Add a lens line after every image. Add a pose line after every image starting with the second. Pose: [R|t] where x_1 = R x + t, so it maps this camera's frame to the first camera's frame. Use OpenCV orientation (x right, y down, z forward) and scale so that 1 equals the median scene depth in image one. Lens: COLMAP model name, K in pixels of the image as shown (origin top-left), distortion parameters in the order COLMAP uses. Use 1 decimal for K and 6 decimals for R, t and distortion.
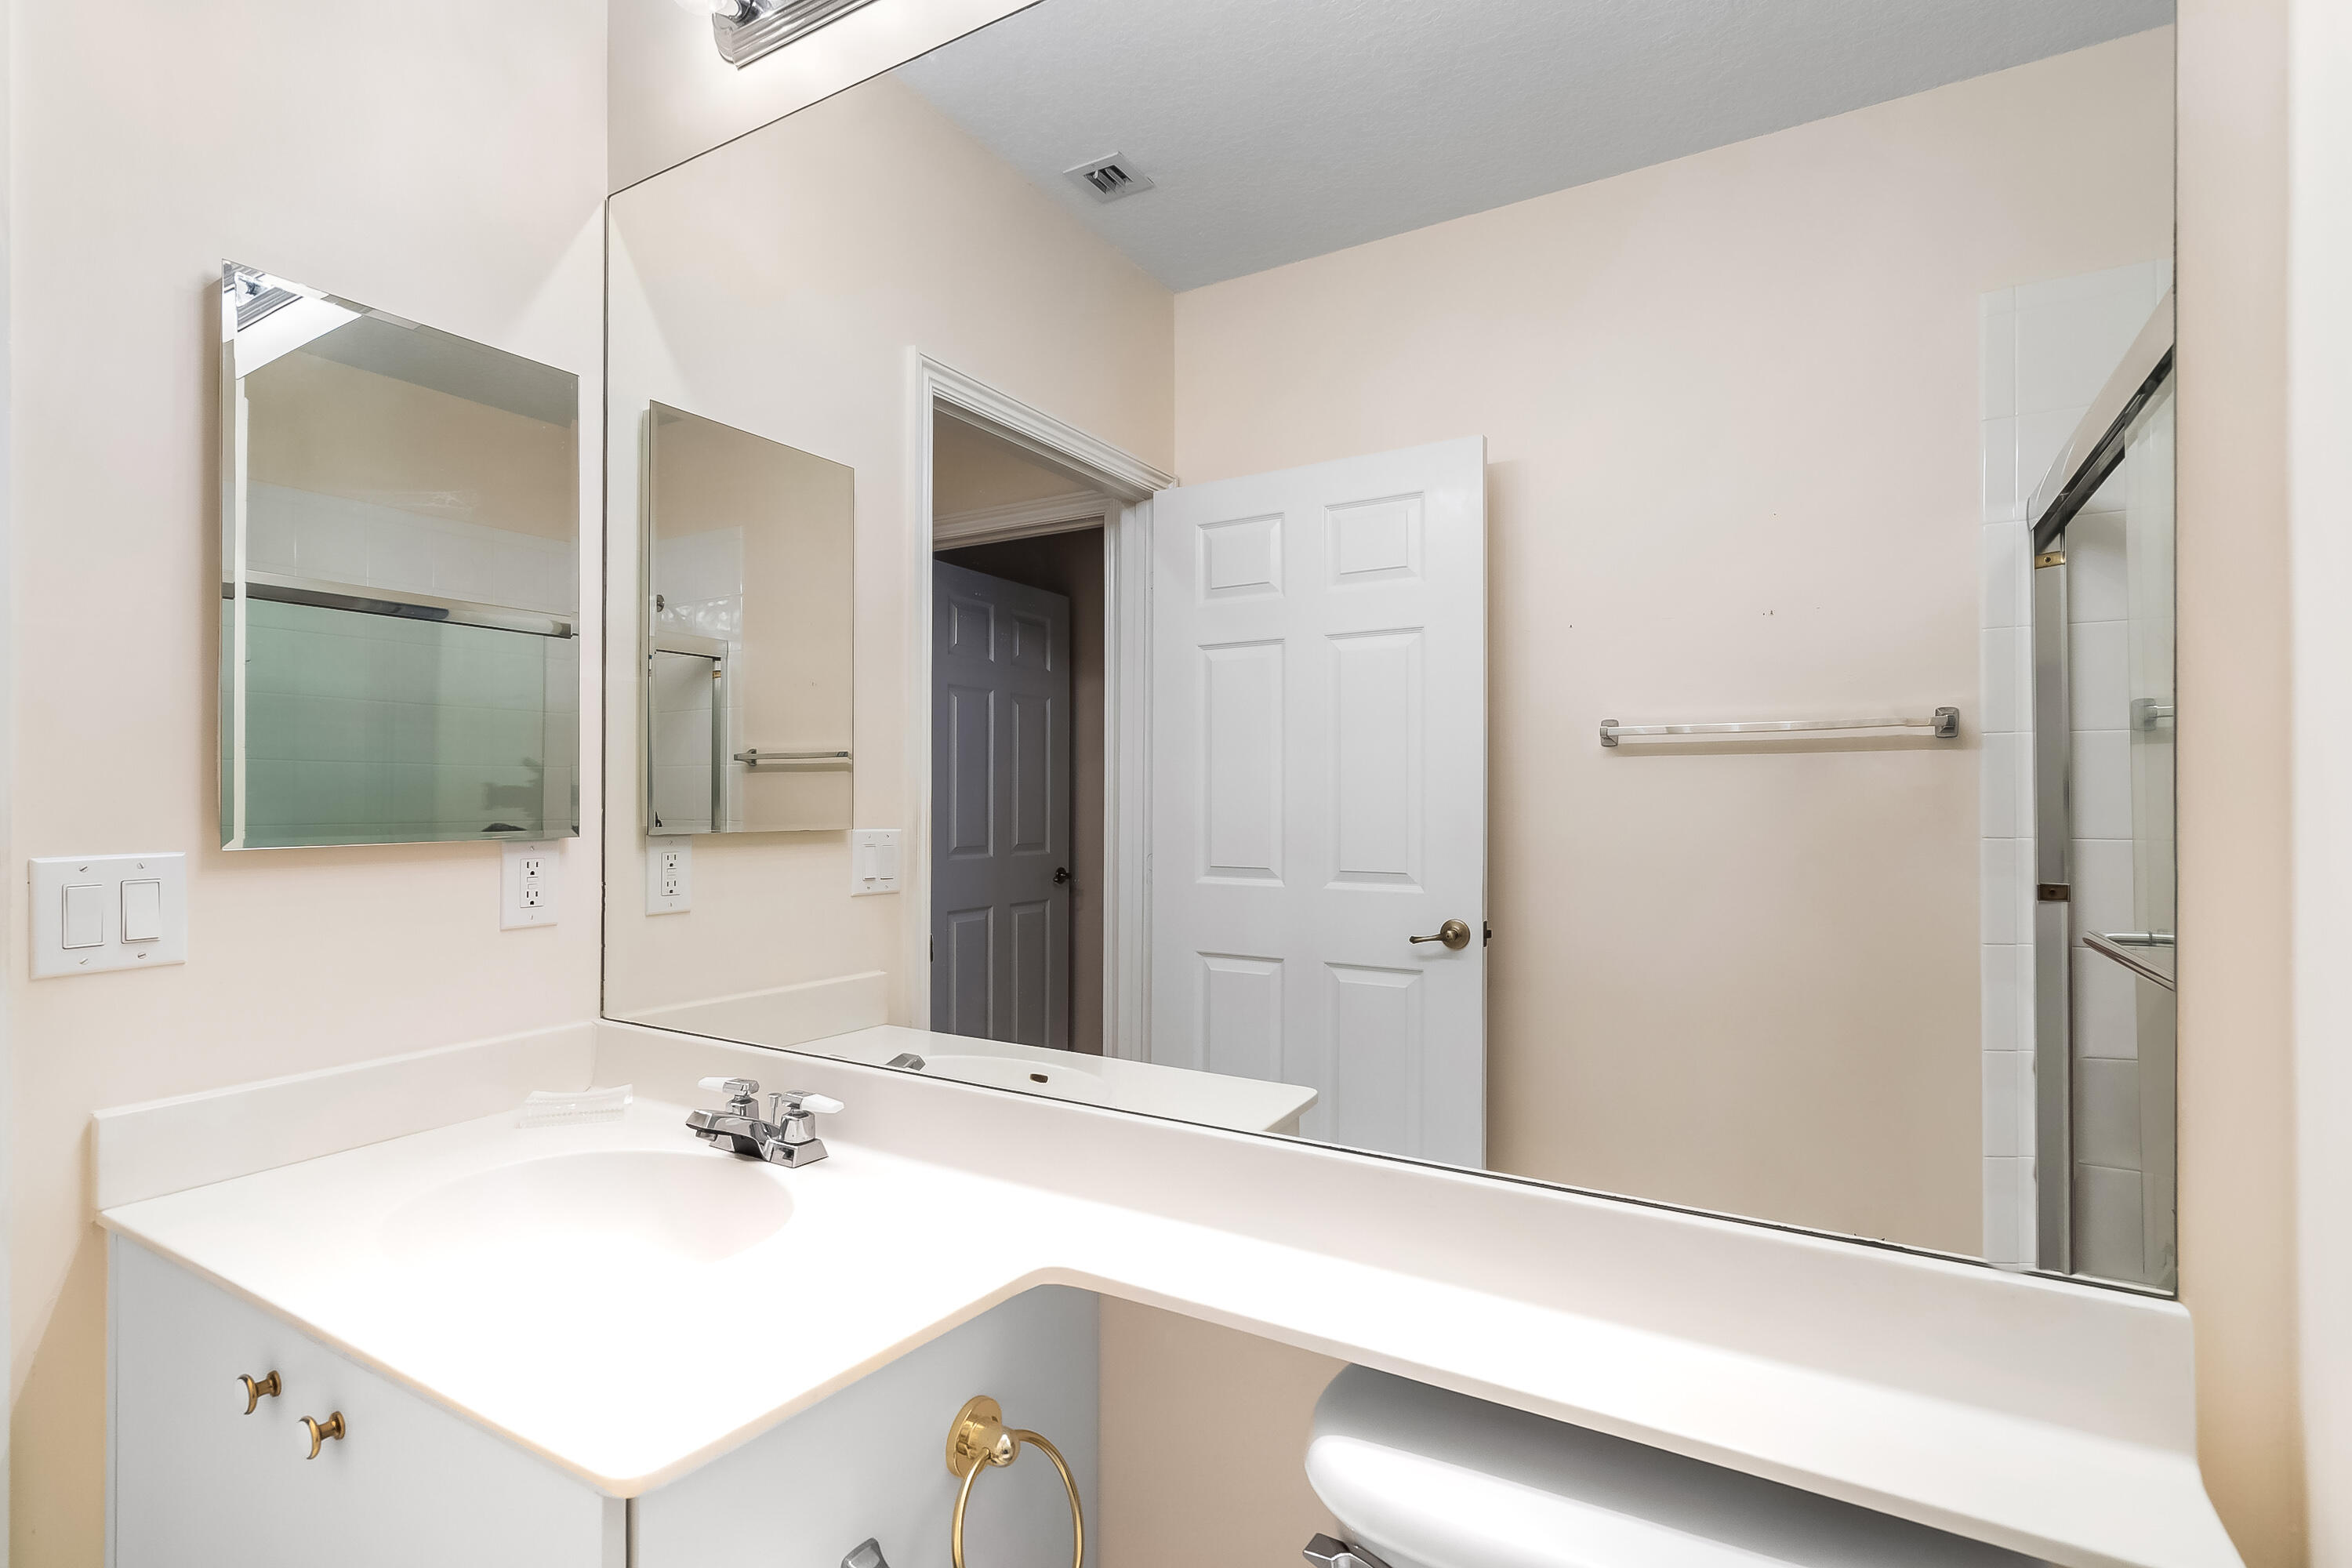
lens RADIAL K [[1093.1, 0, 1151.5], [0, 1093.1, 794.6], [0, 0, 1]] dist [-0.003509, -0.000442]
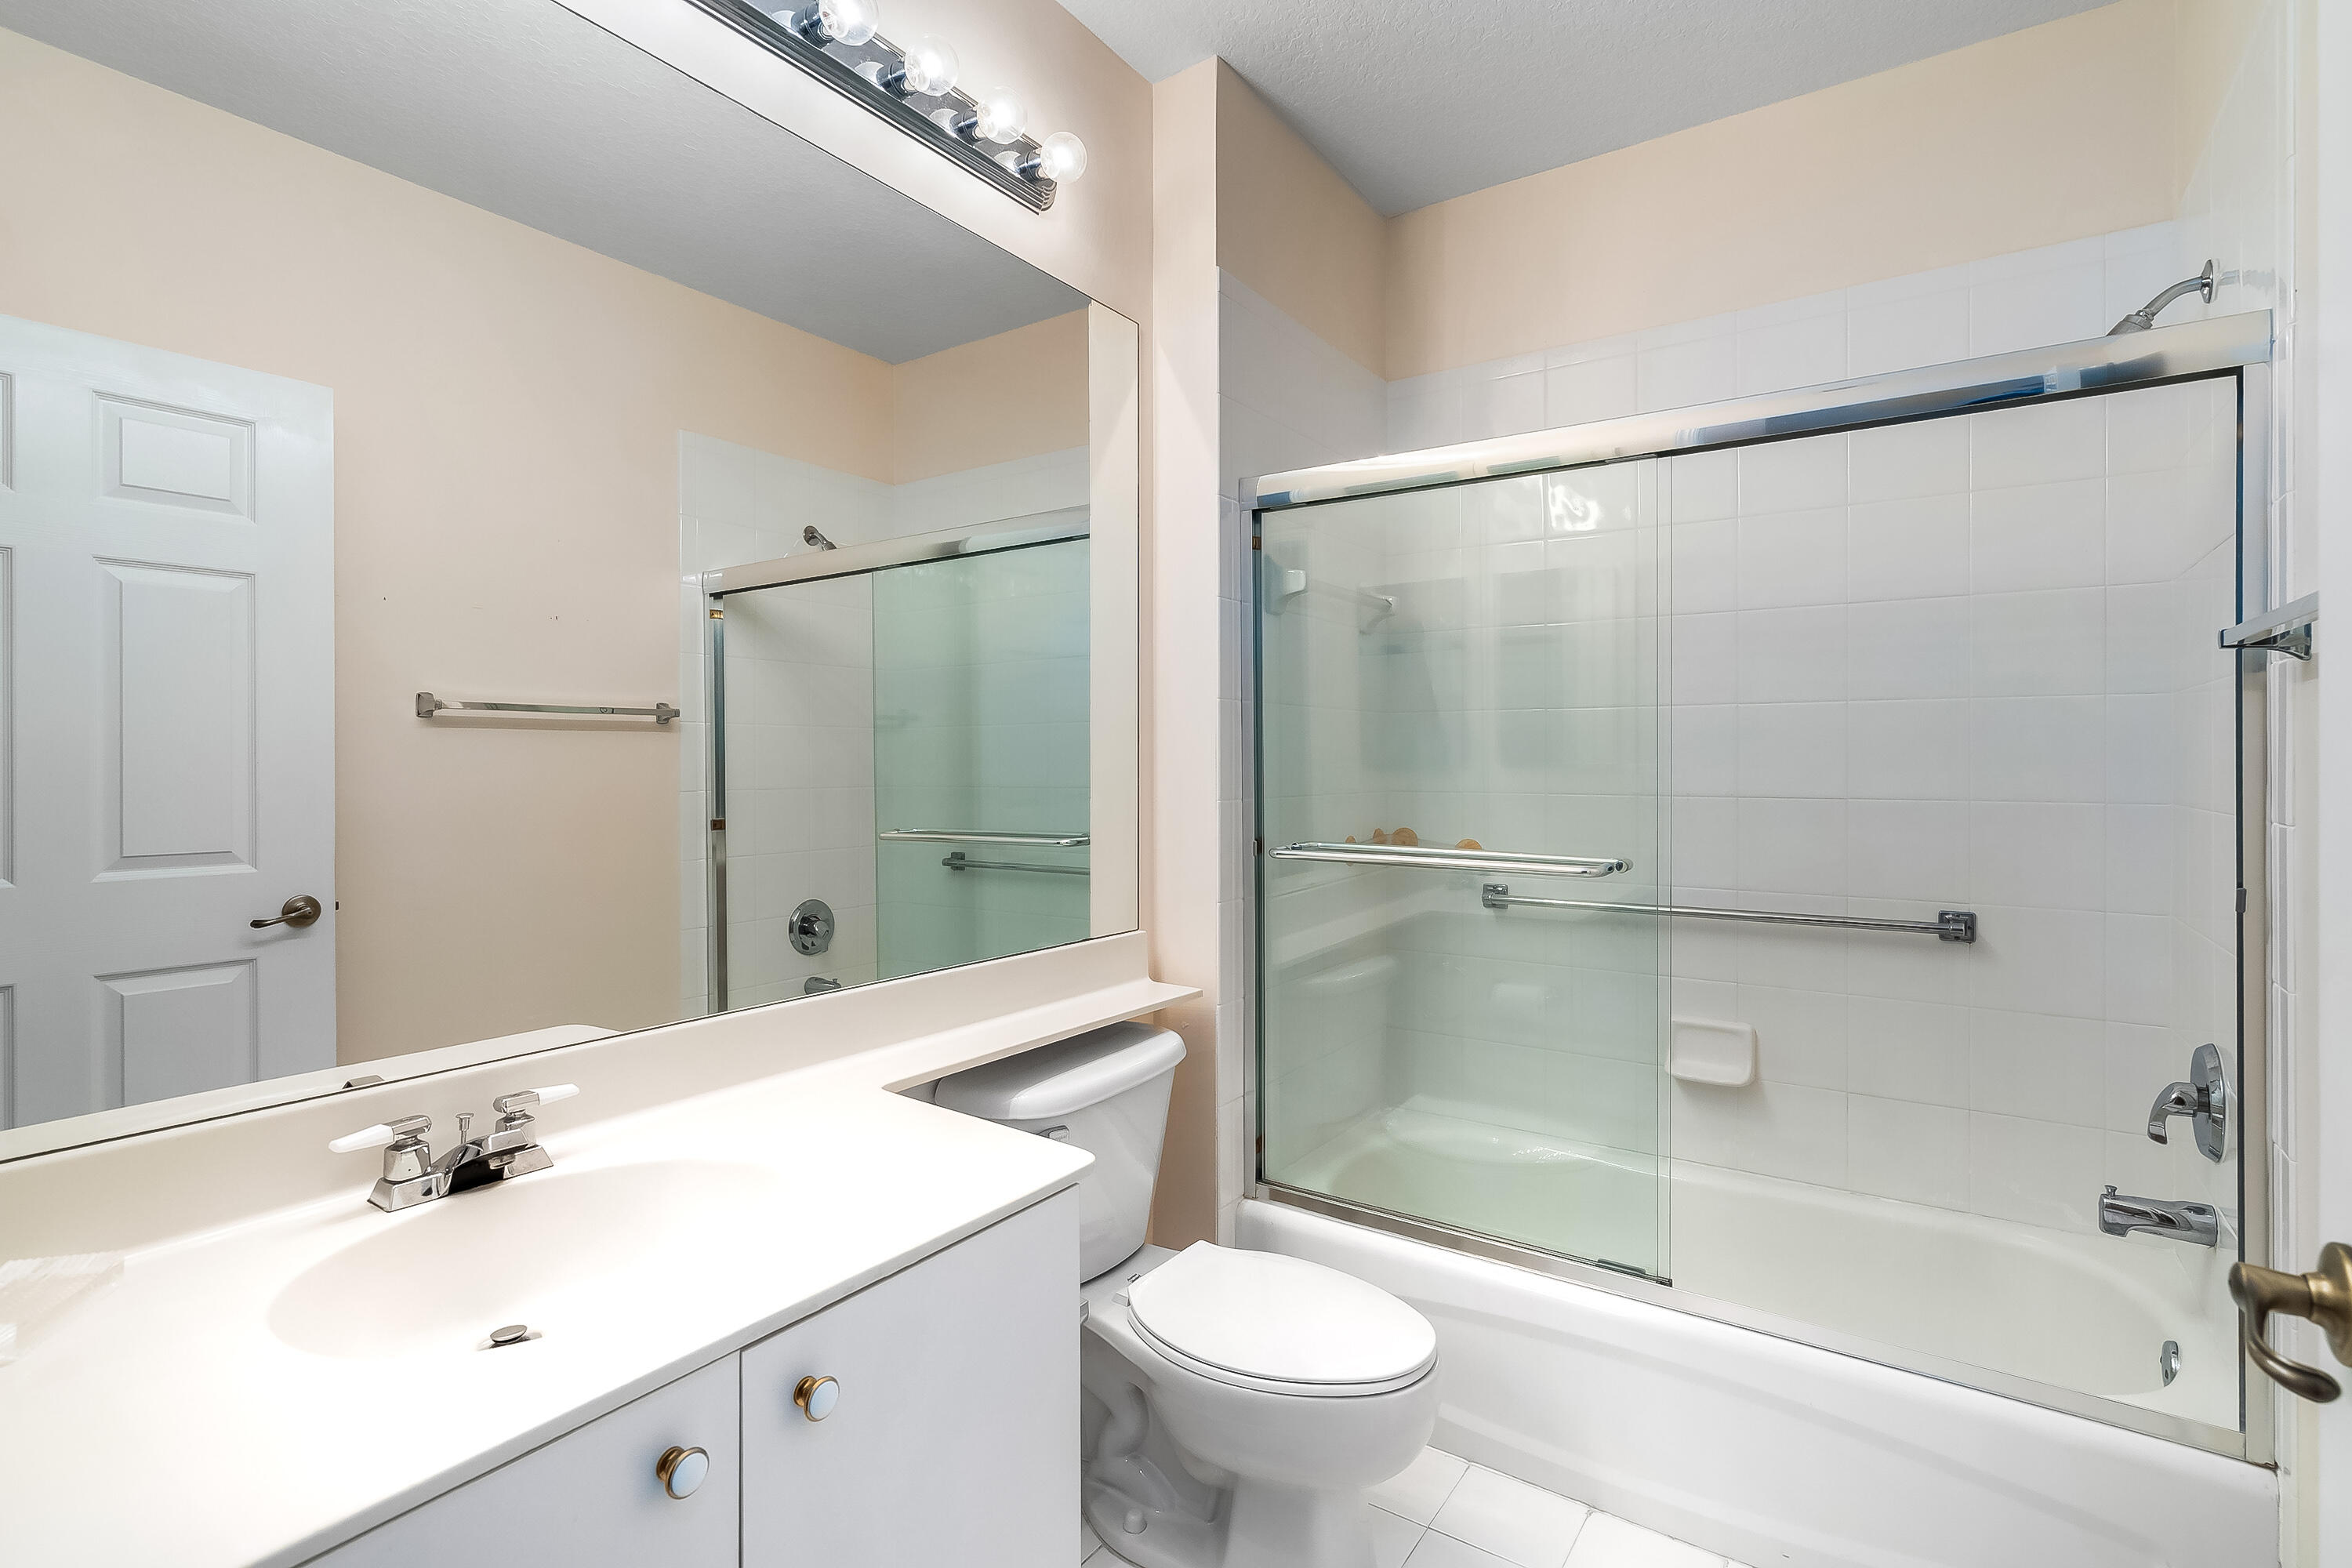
lens RADIAL K [[1093.1, 0, 1151.5], [0, 1093.1, 794.6], [0, 0, 1]] dist [-0.003509, -0.000442]
pose [[0.090119, -0.029337, 0.995499, -0.581522], [-0.008167, 0.999511, 0.030194, -0.006551], [-0.995898, -0.010851, 0.089835, 0.189582]]
